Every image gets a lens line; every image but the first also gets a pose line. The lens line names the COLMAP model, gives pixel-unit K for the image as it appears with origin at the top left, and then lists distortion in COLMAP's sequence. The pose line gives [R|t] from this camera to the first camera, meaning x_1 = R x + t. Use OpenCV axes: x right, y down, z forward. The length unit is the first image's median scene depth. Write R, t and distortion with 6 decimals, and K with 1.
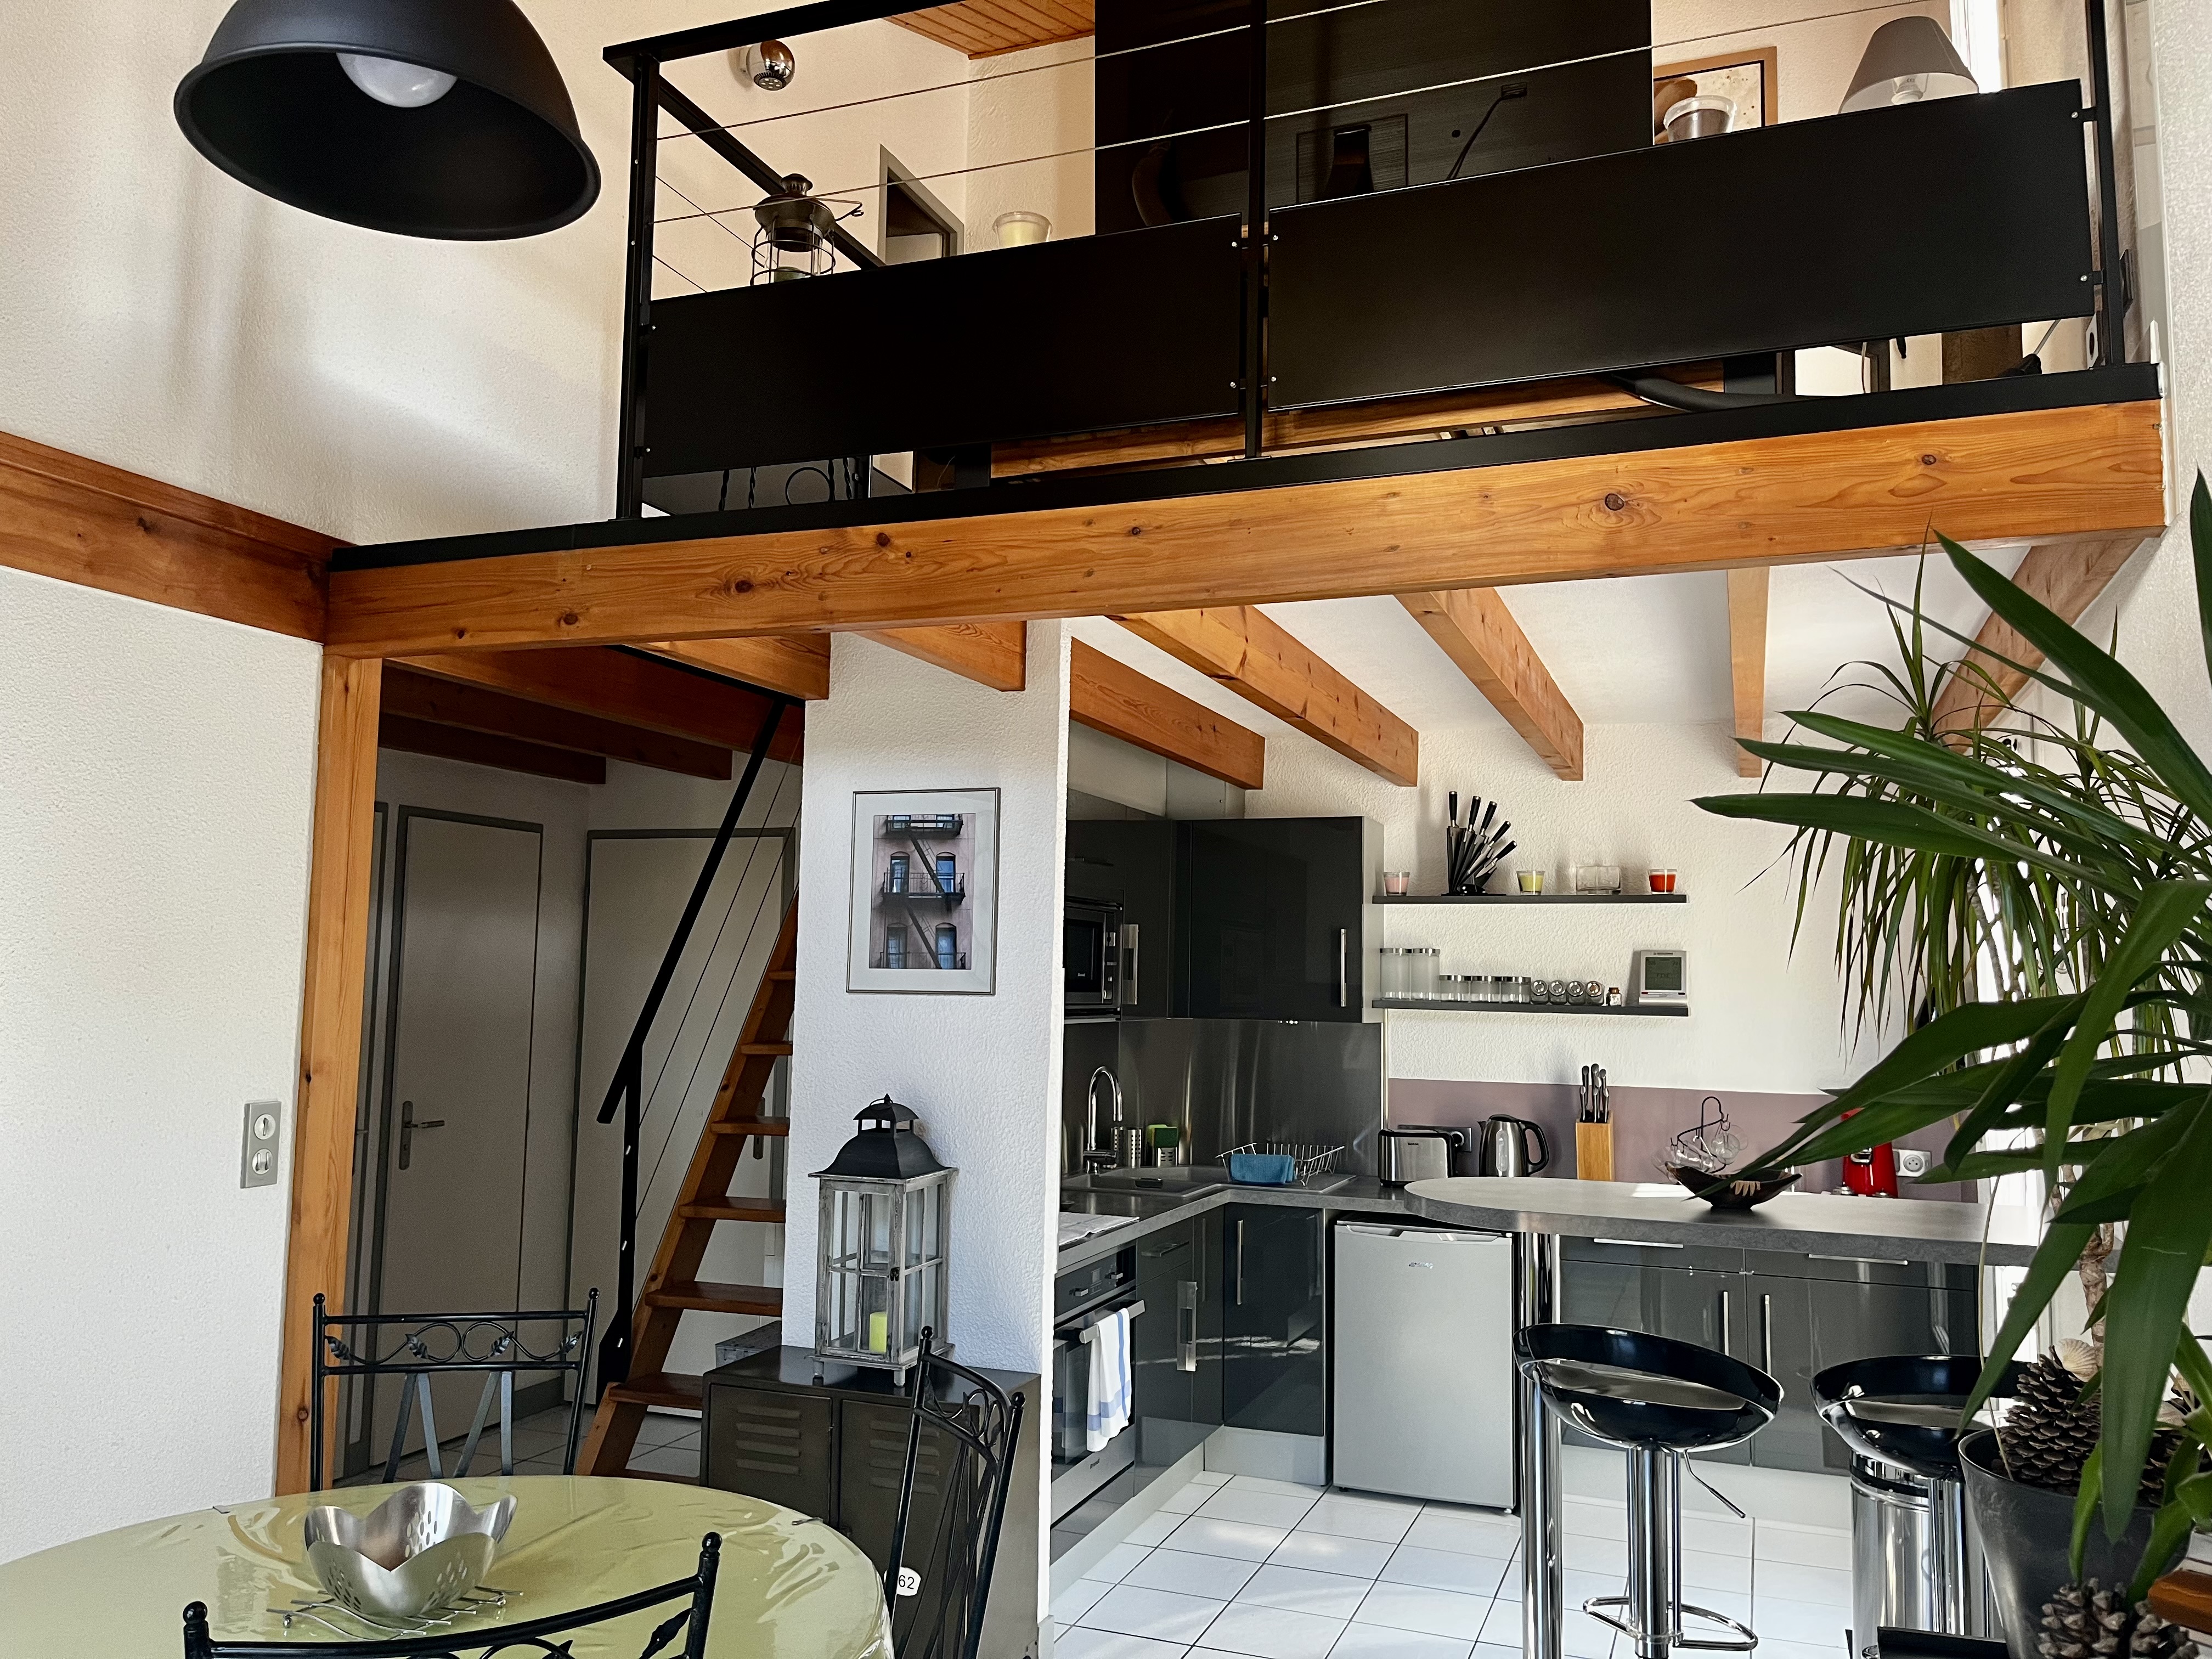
lens RADIAL K [[1686.7, 0, 1099.5], [0, 1686.7, 826.3], [0, 0, 1]] dist [0.056246, -0.001349]
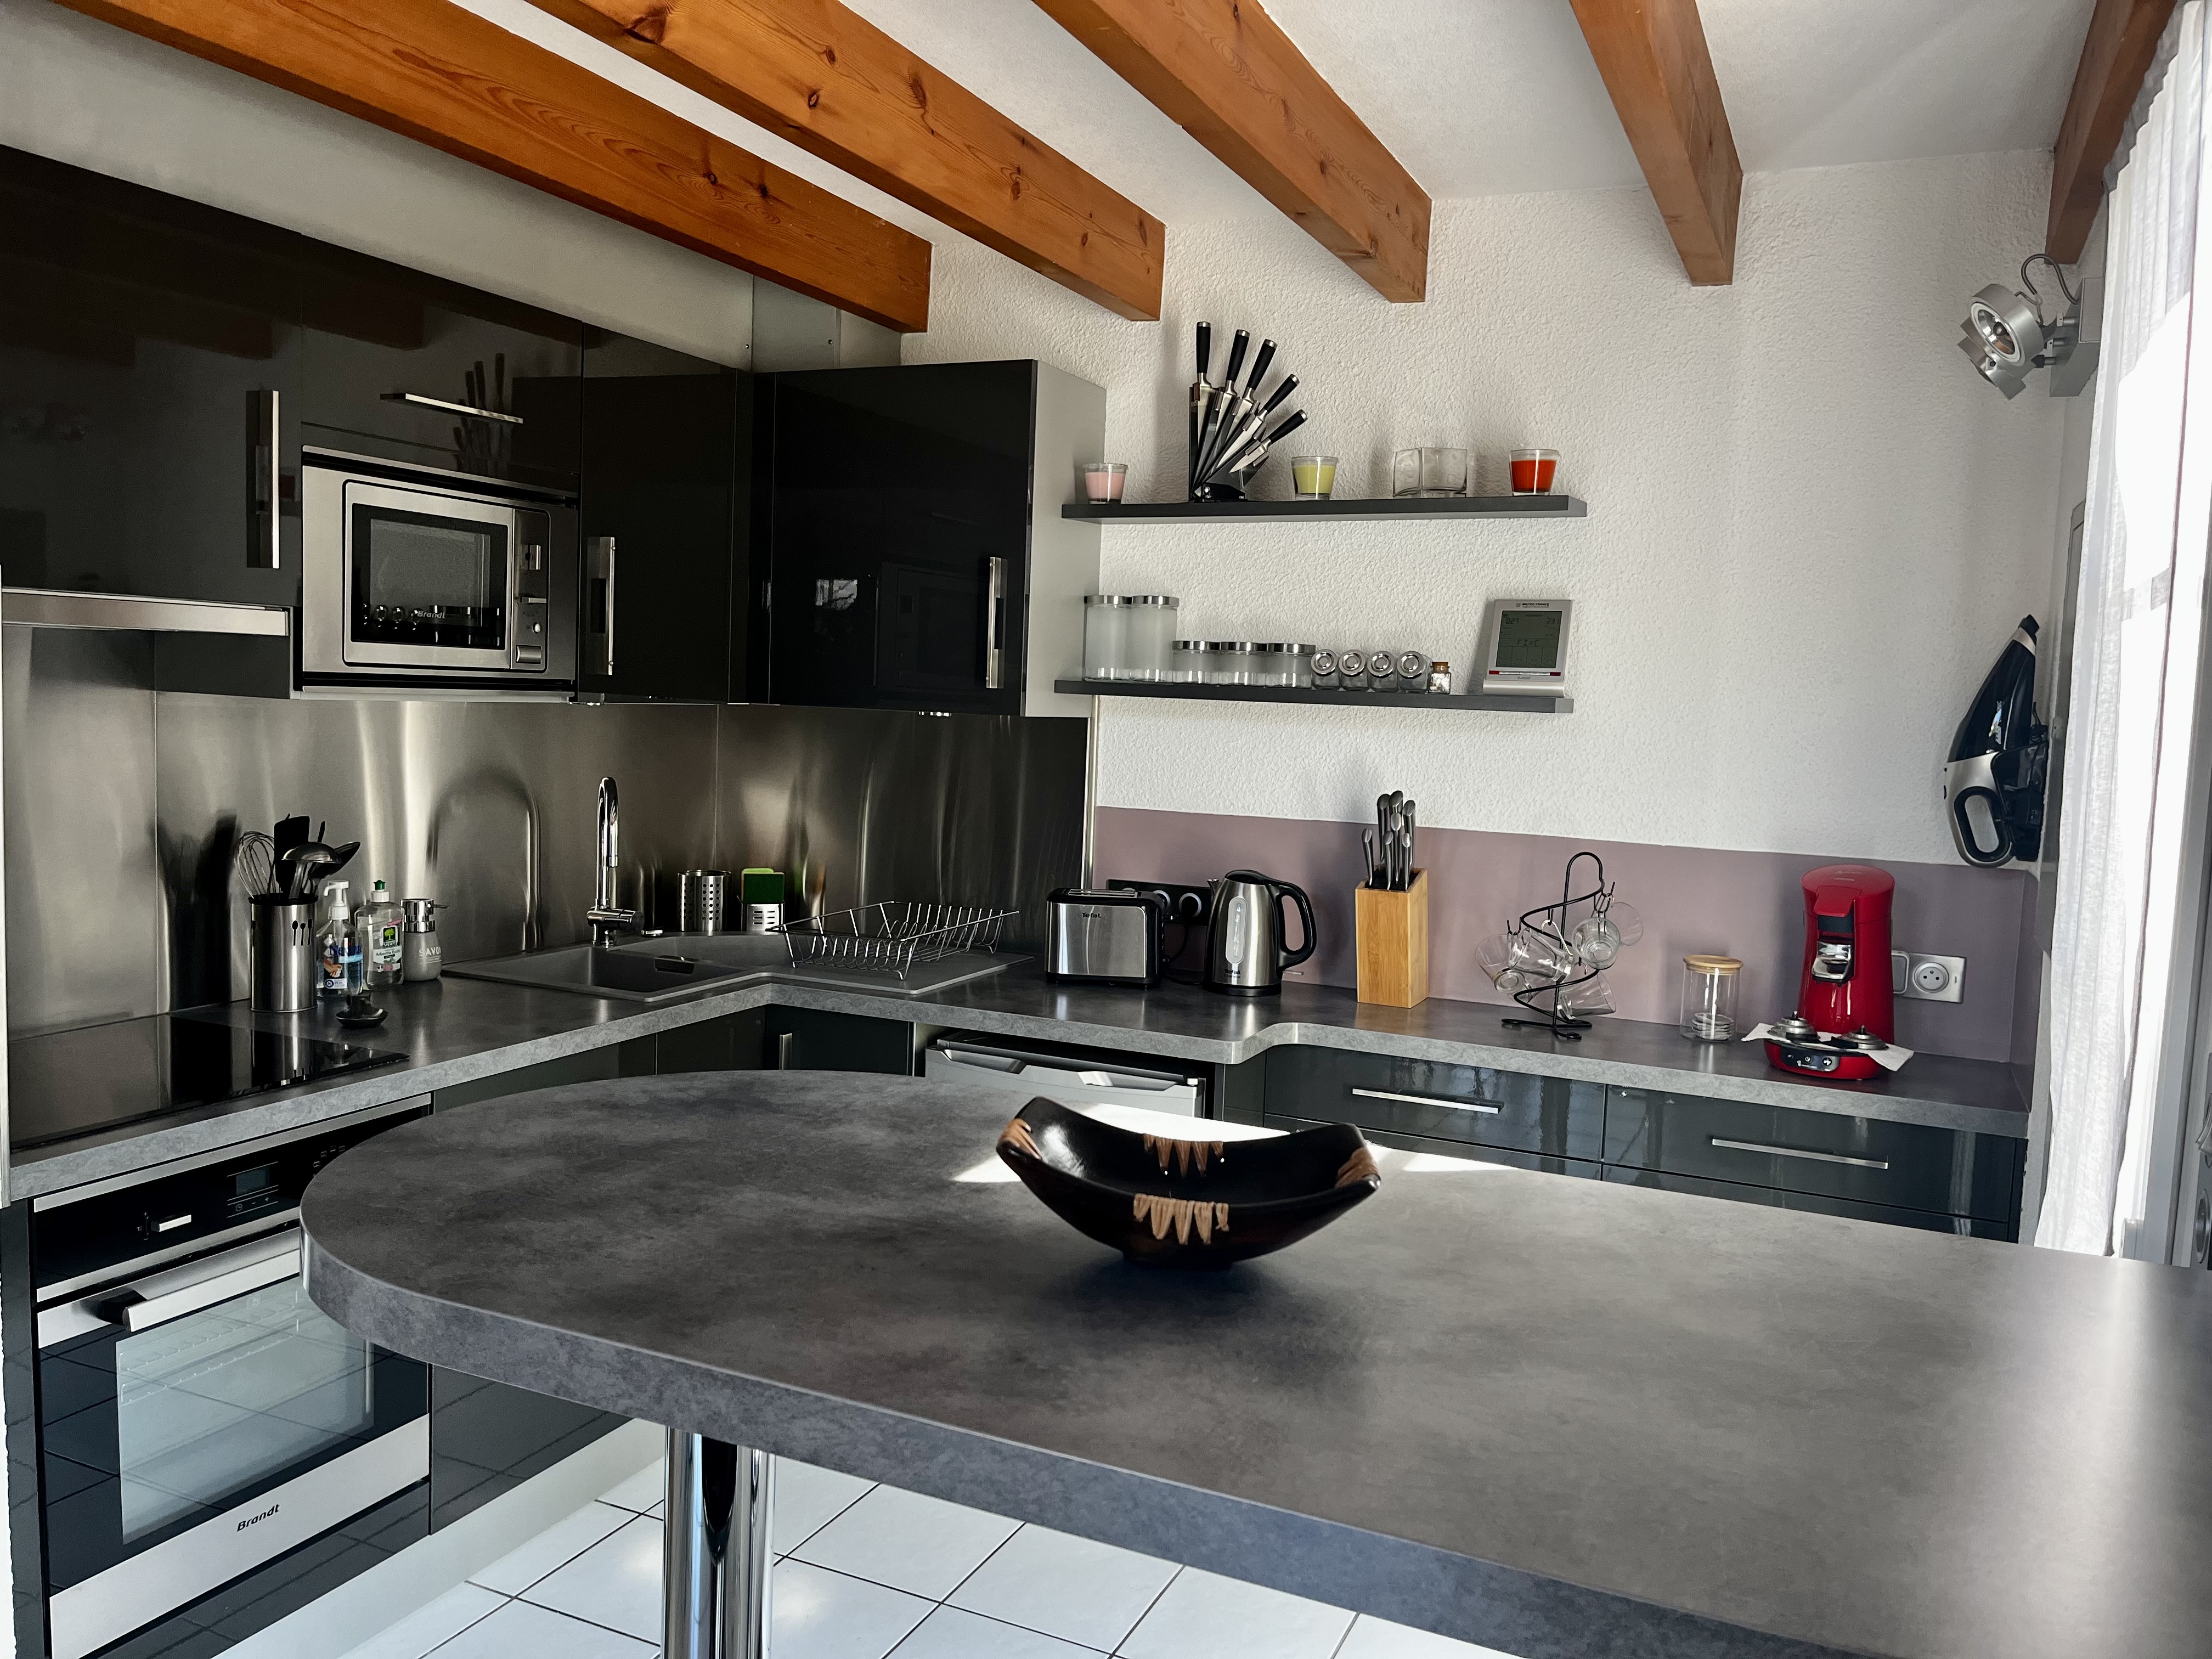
lens RADIAL K [[1686.7, 0, 1110.0], [0, 1686.7, 831.5], [0, 0, 1]] dist [0.056246, -0.001349]
pose [[0.997558, 0.023579, -0.065738, 0.223420], [-0.011570, 0.984071, 0.177399, 0.049382], [0.068874, -0.176206, 0.981941, 0.401224]]
